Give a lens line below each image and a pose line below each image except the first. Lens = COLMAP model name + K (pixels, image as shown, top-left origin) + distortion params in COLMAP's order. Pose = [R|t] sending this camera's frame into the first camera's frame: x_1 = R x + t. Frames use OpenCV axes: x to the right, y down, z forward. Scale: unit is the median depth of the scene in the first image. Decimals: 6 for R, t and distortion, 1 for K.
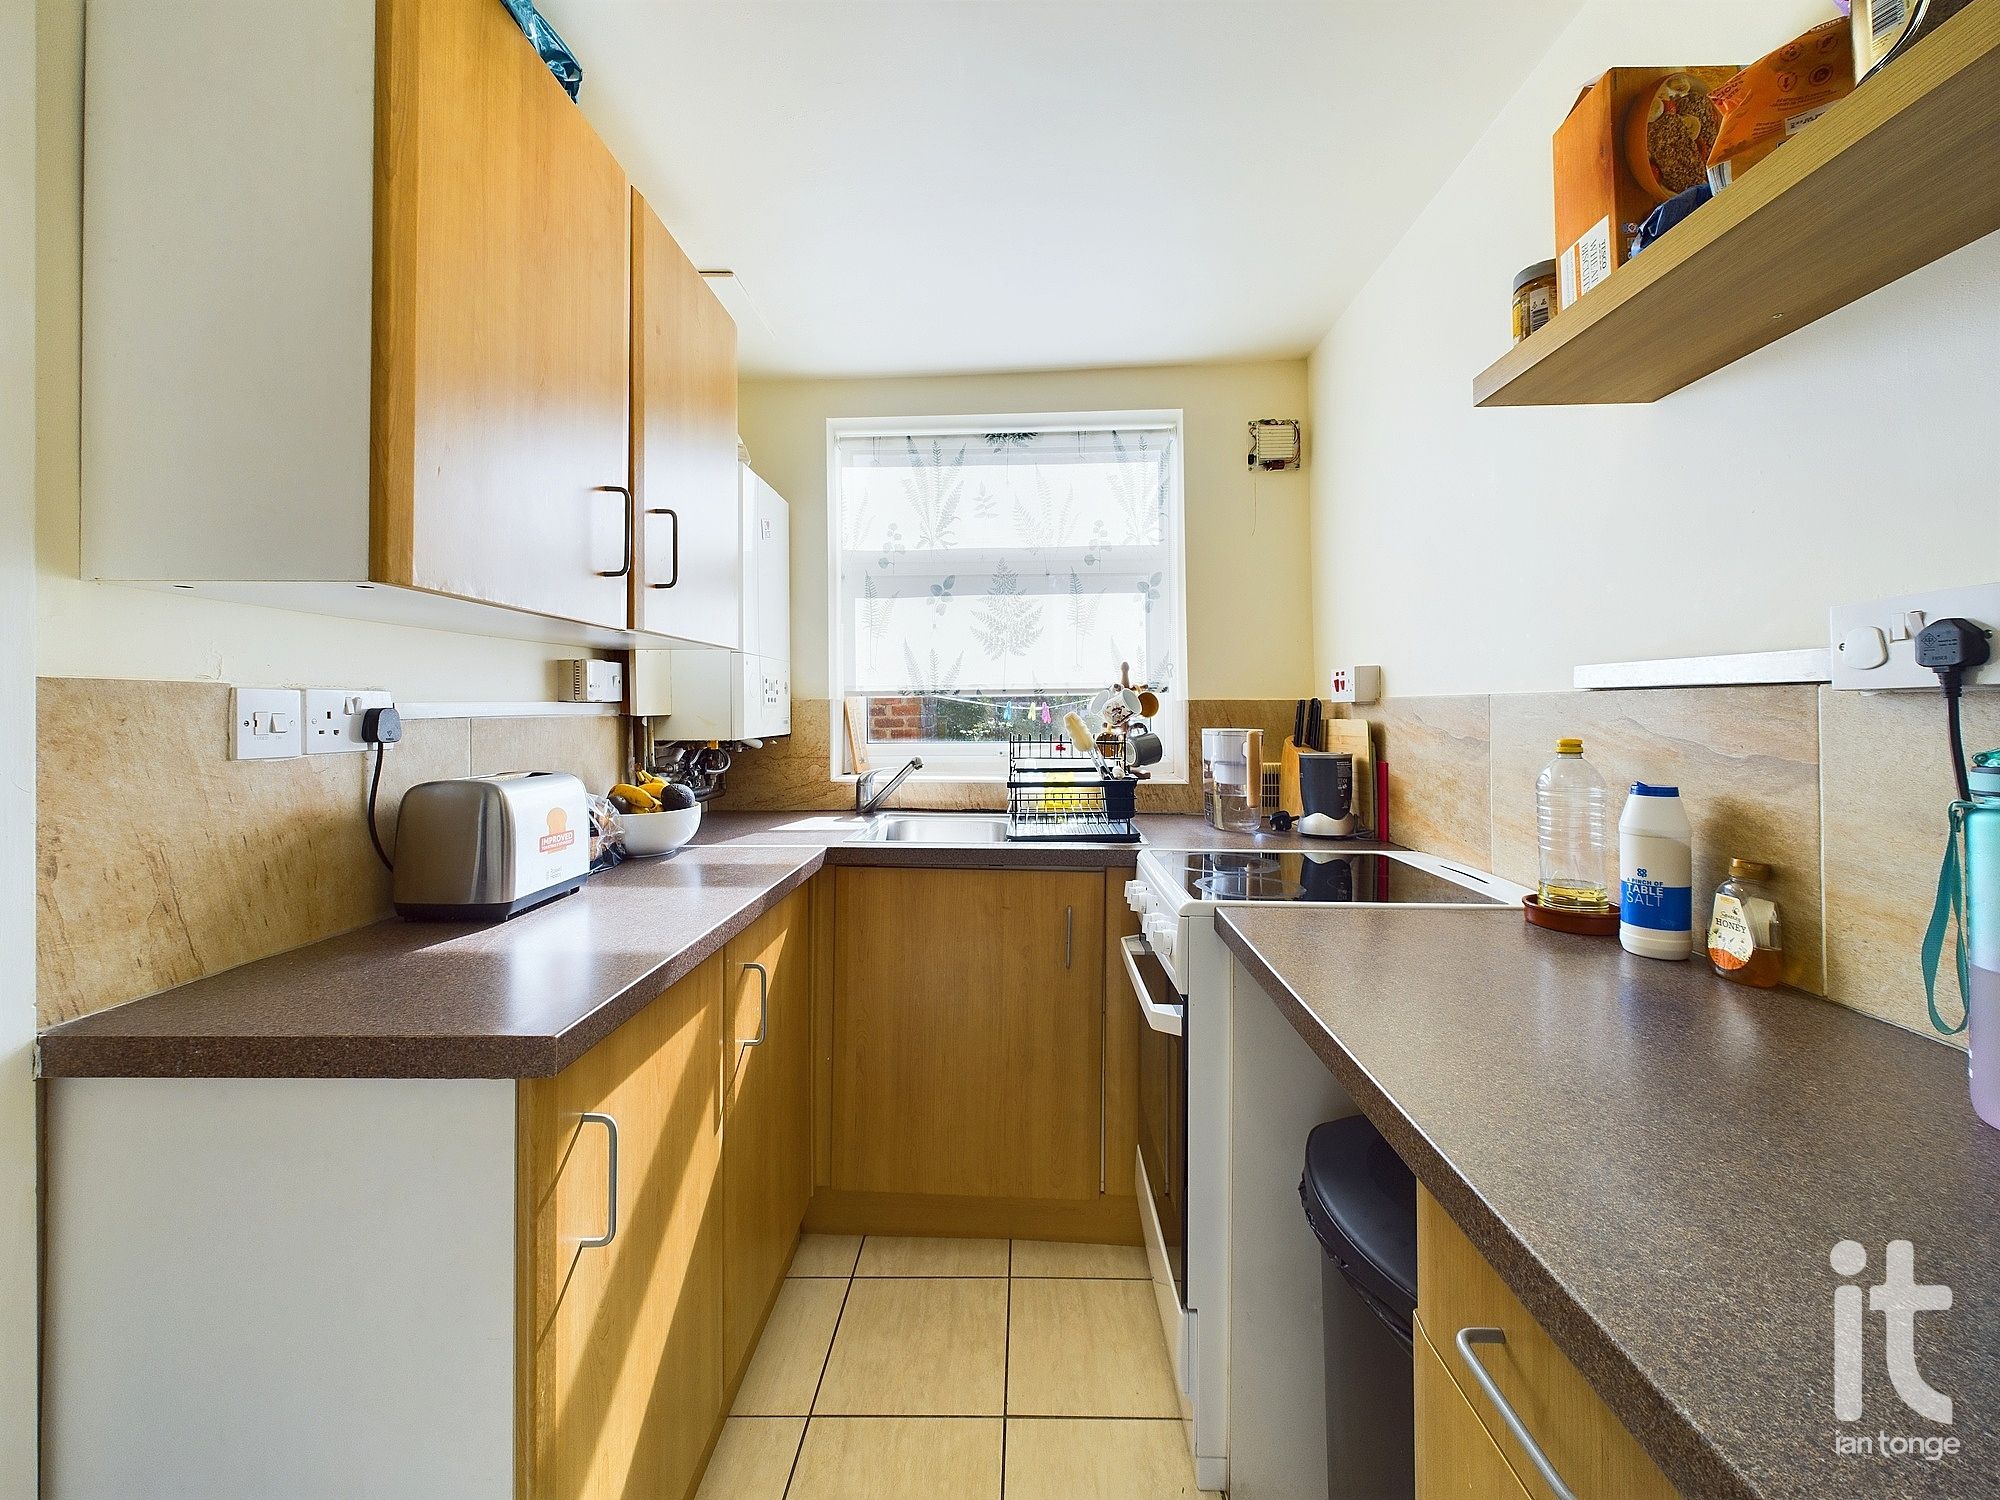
lens RADIAL K [[802.7, 0, 994.7], [0, 802.7, 703.6], [0, 0, 1]] dist [0.001585, -0.000277]
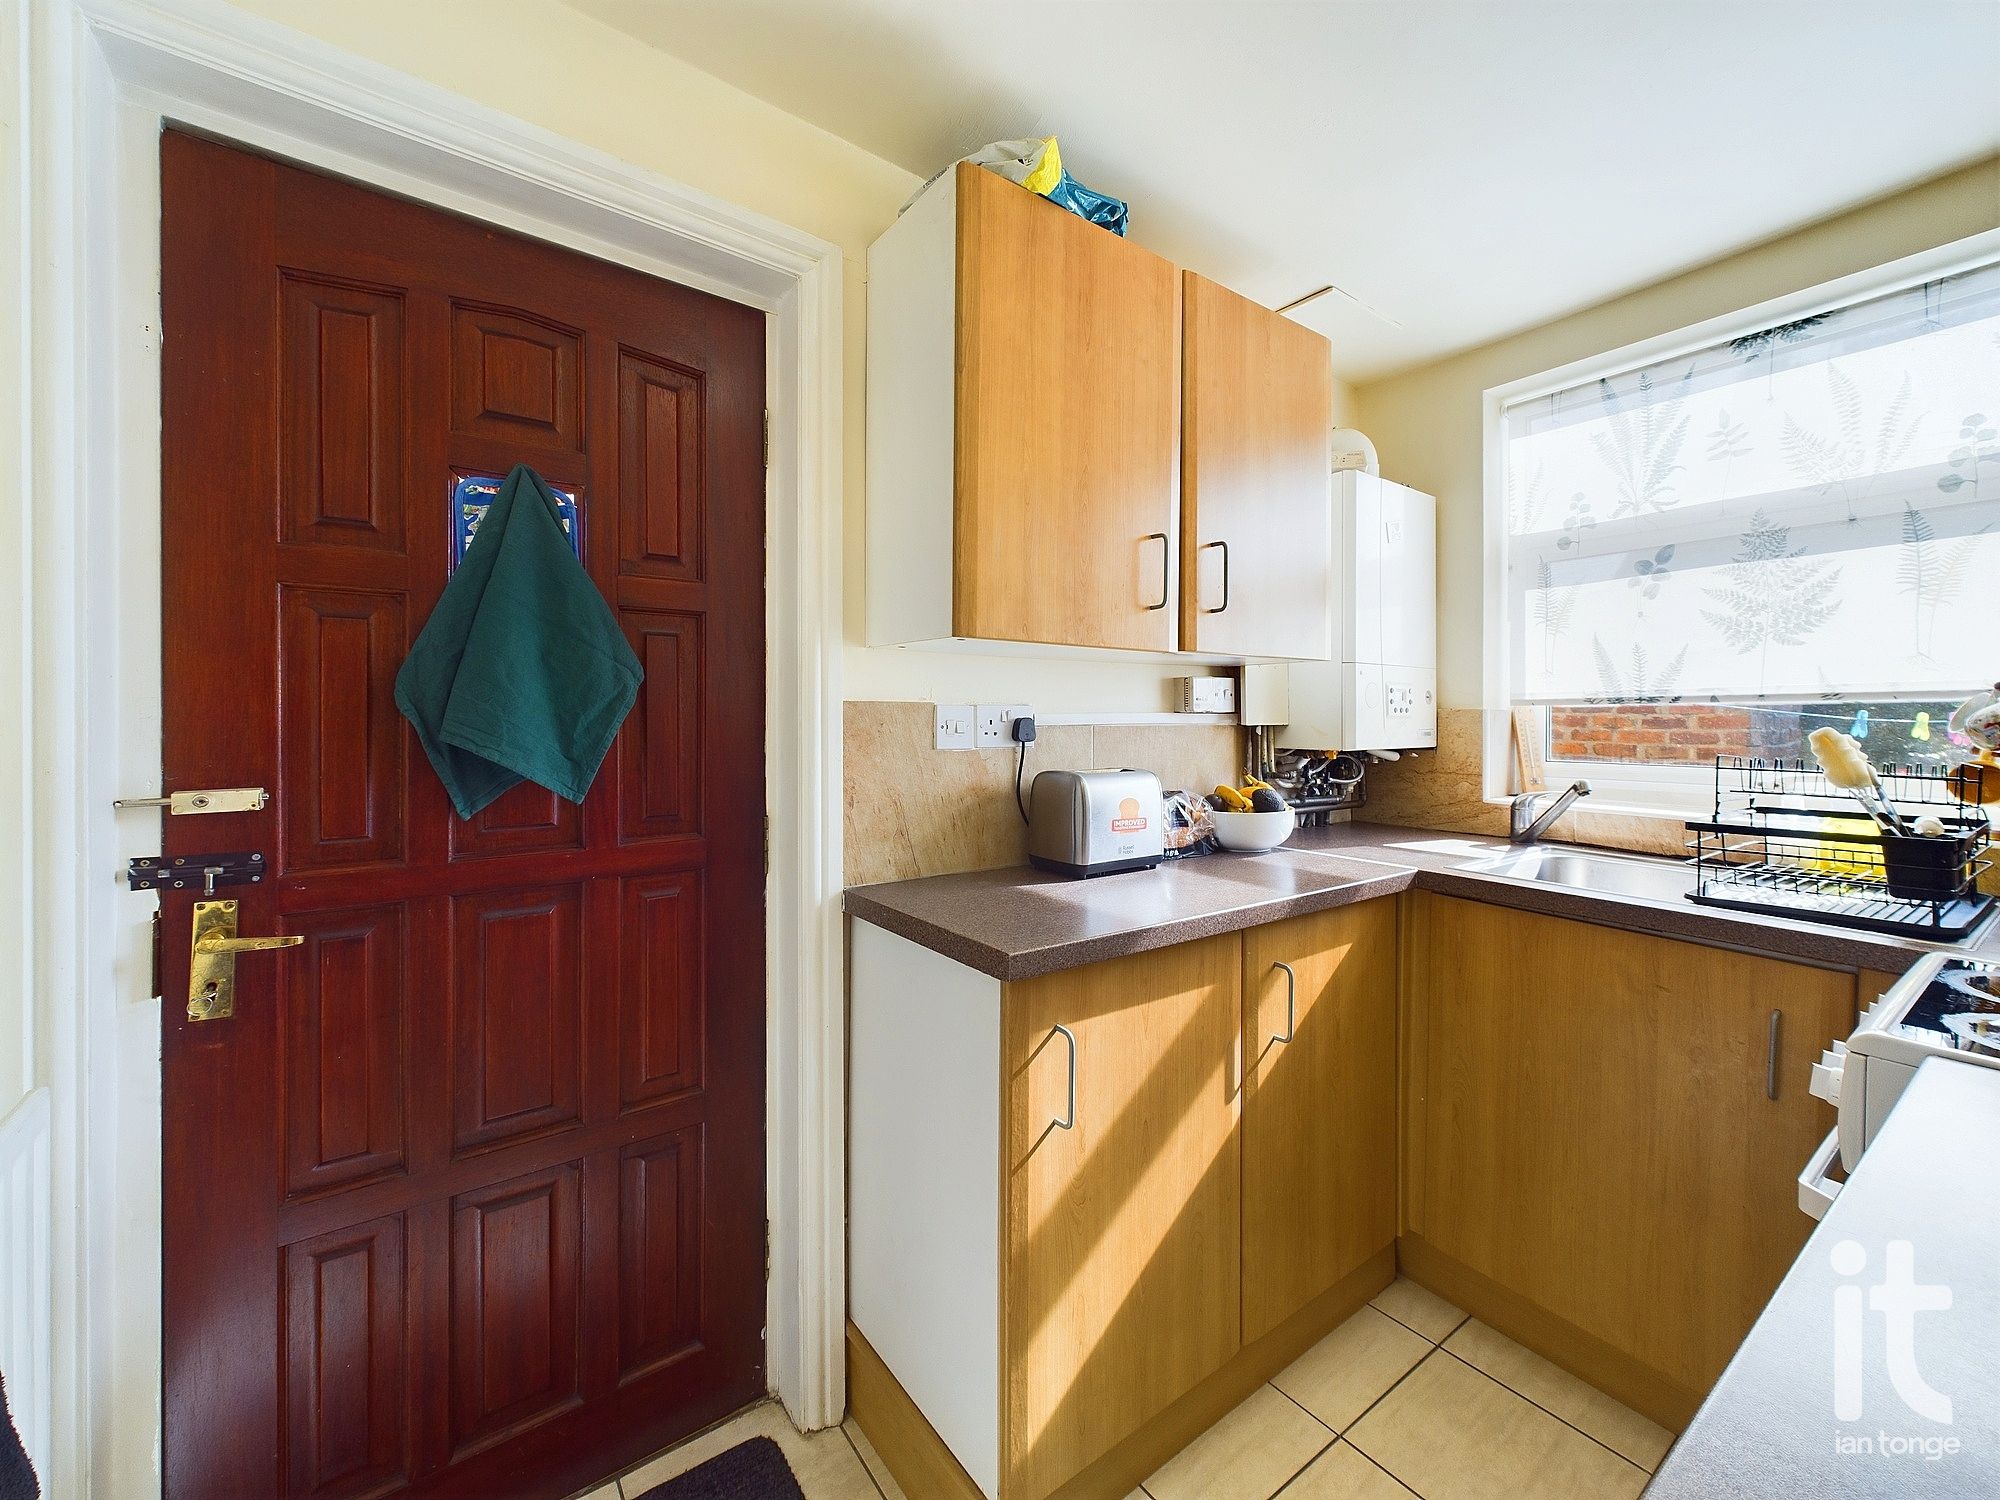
lens RADIAL K [[802.7, 0, 1004.2], [0, 802.7, 718.5], [0, 0, 1]] dist [0.001585, -0.000277]
pose [[0.615553, 0.006485, -0.788069, 0.233239], [-0.000139, 0.999967, 0.008120, -0.003084], [0.788096, -0.004888, 0.615533, 0.056924]]
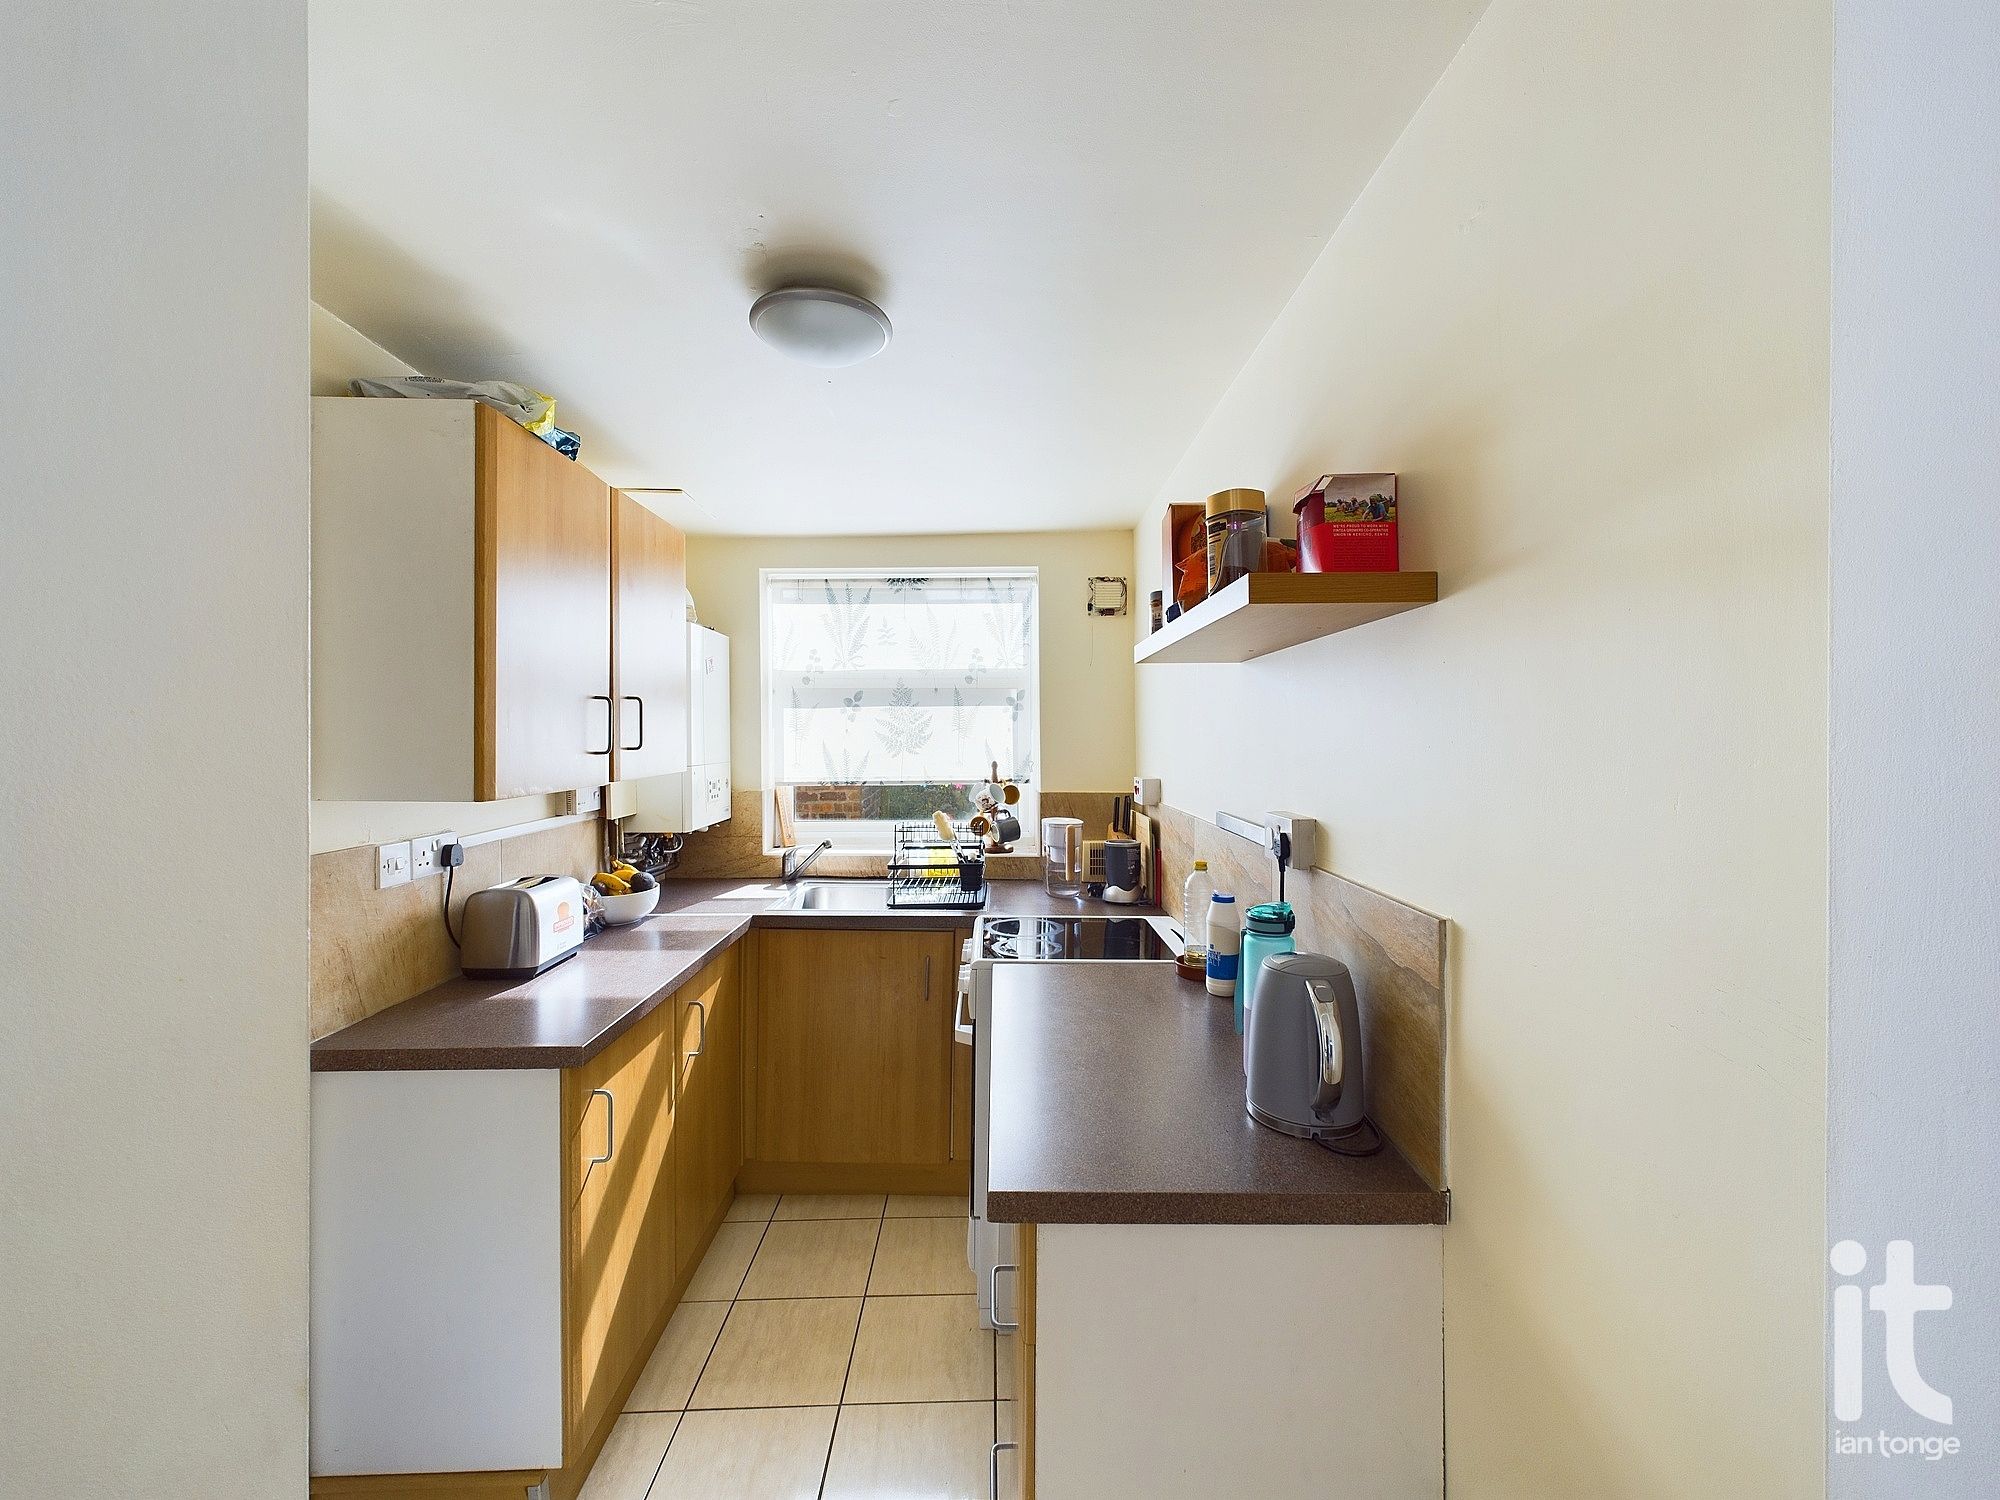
lens RADIAL K [[802.7, 0, 994.2], [0, 802.7, 742.5], [0, 0, 1]] dist [0.001585, -0.000277]
pose [[0.999005, 0.003219, 0.044486, 0.148932], [-0.004057, 0.999816, 0.018752, -0.150973], [-0.044418, -0.018914, 0.998834, -0.405771]]
